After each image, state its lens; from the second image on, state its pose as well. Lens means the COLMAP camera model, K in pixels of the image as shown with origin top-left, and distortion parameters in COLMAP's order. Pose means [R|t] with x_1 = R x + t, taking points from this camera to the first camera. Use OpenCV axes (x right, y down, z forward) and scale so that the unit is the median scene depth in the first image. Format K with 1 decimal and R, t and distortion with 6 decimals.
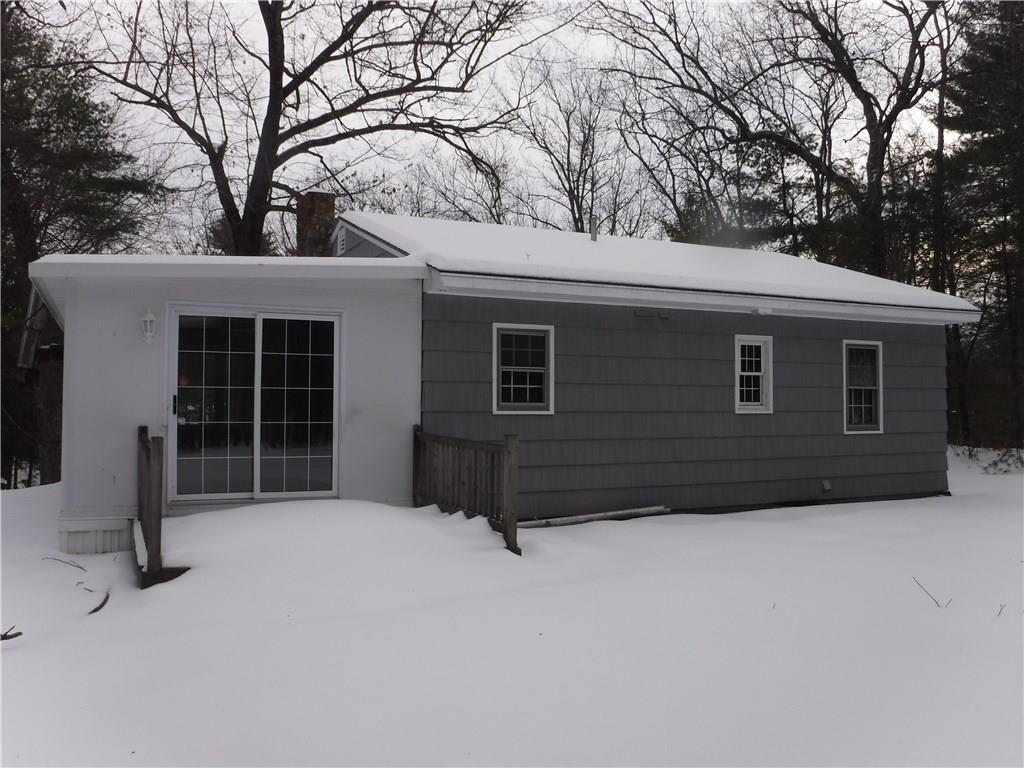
lens RADIAL K [[870.4, 0, 512.0], [0, 870.4, 384.0], [0, 0, 1]] dist [-0.058851, 0.011489]
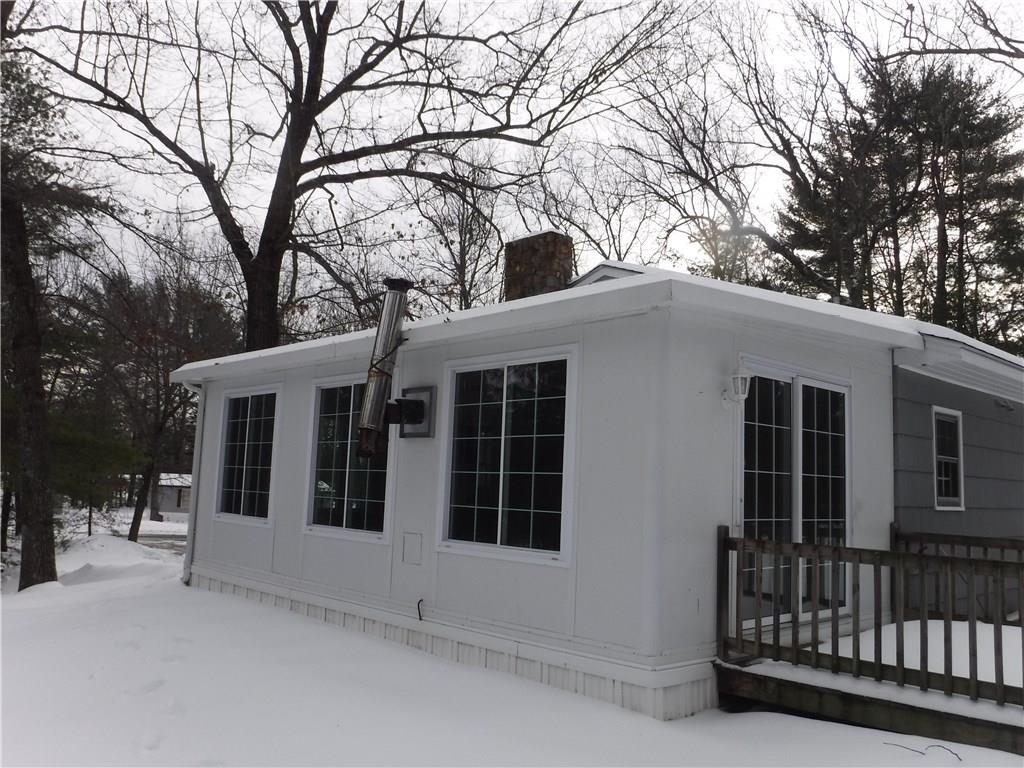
lens RADIAL K [[870.4, 0, 512.0], [0, 870.4, 384.0], [0, 0, 1]] dist [-0.058851, 0.011489]
pose [[0.952434, 0.064937, 0.297747, -0.494958], [-0.037635, 0.994618, -0.096533, 0.005018], [-0.302414, 0.080736, 0.949751, 0.225507]]
